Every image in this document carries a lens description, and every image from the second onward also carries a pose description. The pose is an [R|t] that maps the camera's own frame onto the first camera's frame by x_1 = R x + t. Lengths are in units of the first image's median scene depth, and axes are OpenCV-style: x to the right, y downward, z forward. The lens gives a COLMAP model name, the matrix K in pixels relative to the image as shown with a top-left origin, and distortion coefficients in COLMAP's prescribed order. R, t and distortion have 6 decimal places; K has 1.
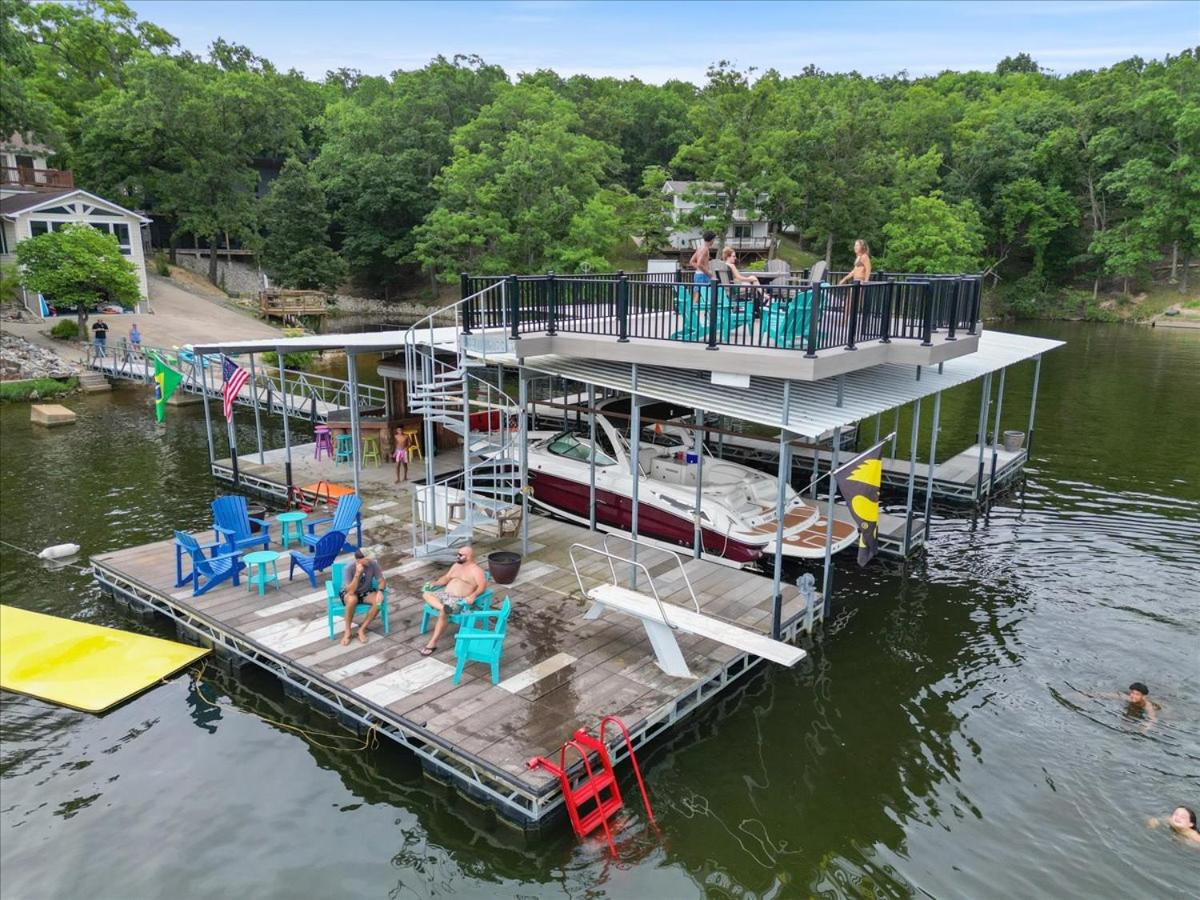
lens RADIAL K [[840.1, 0, 600.0], [0, 840.1, 450.0], [0, 0, 1]] dist [0.067040, -0.061928]
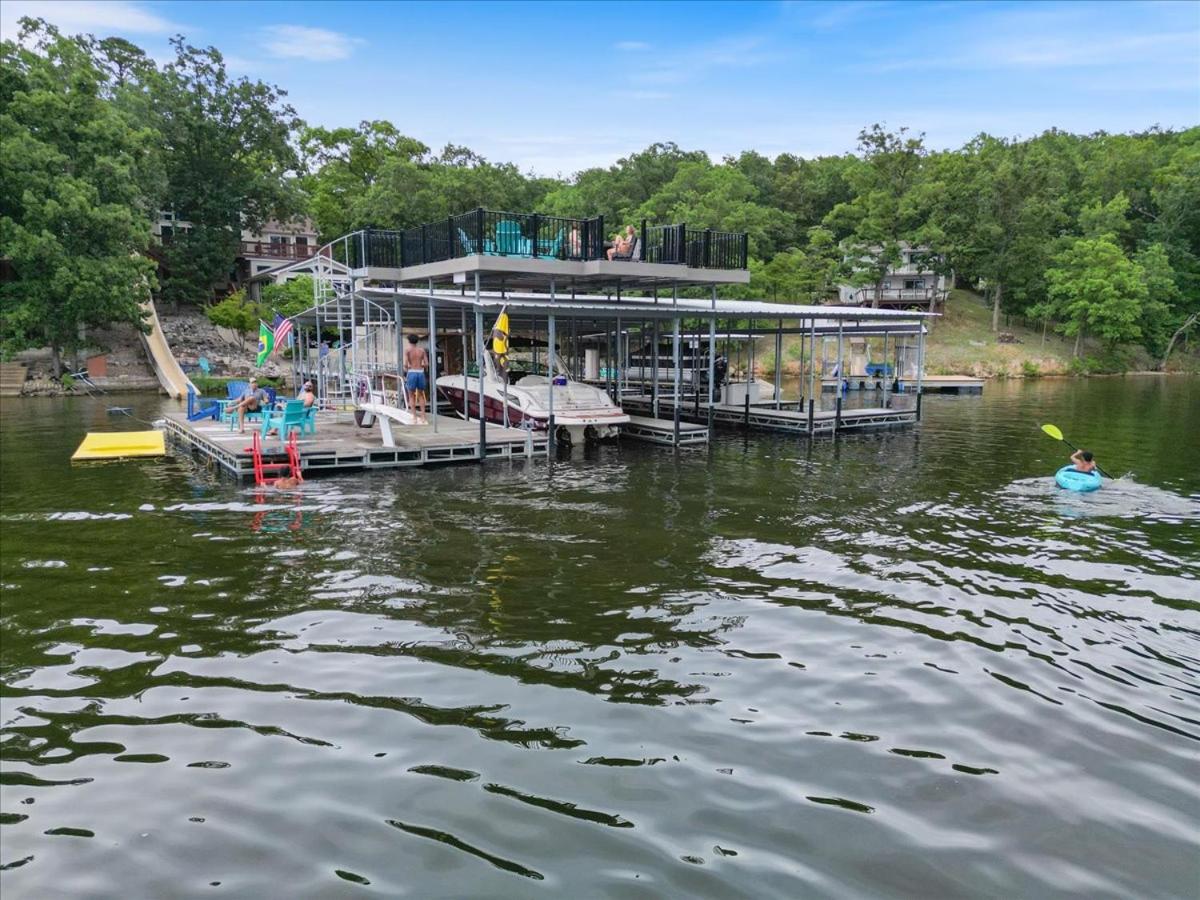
lens RADIAL K [[840.1, 0, 600.0], [0, 840.1, 450.0], [0, 0, 1]] dist [0.067040, -0.061928]
pose [[0.950288, 0.033463, -0.309569, 0.158263], [-0.064304, 0.993867, -0.089961, 0.063181], [0.304661, 0.105396, 0.946612, -0.067350]]
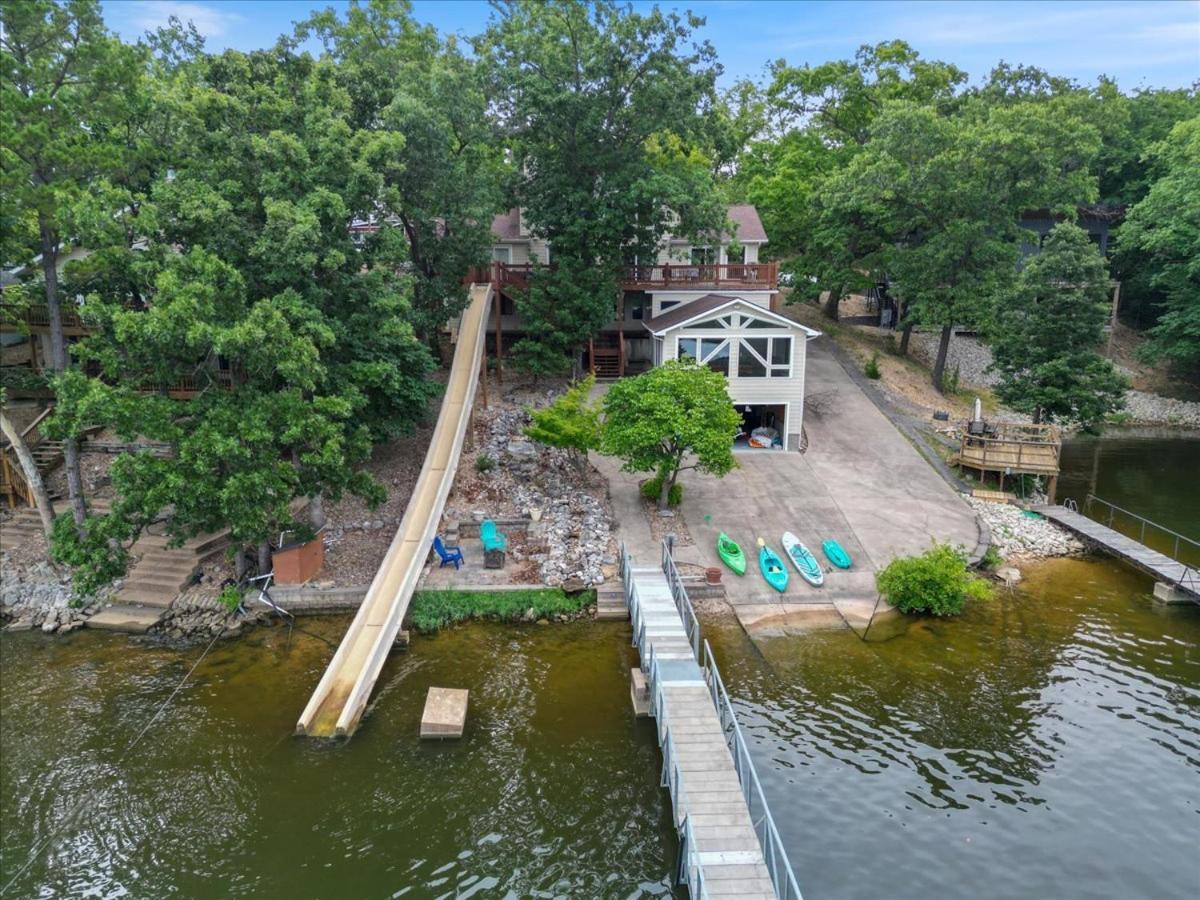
lens RADIAL K [[841.2, 0, 600.0], [0, 841.2, 450.0], [0, 0, 1]] dist [0.073432, -0.065504]
pose [[0.620967, 0.148736, -0.769596, -0.042865], [-0.172645, 0.983673, 0.050806, -0.125687], [0.764587, 0.101318, 0.636507, 0.284660]]
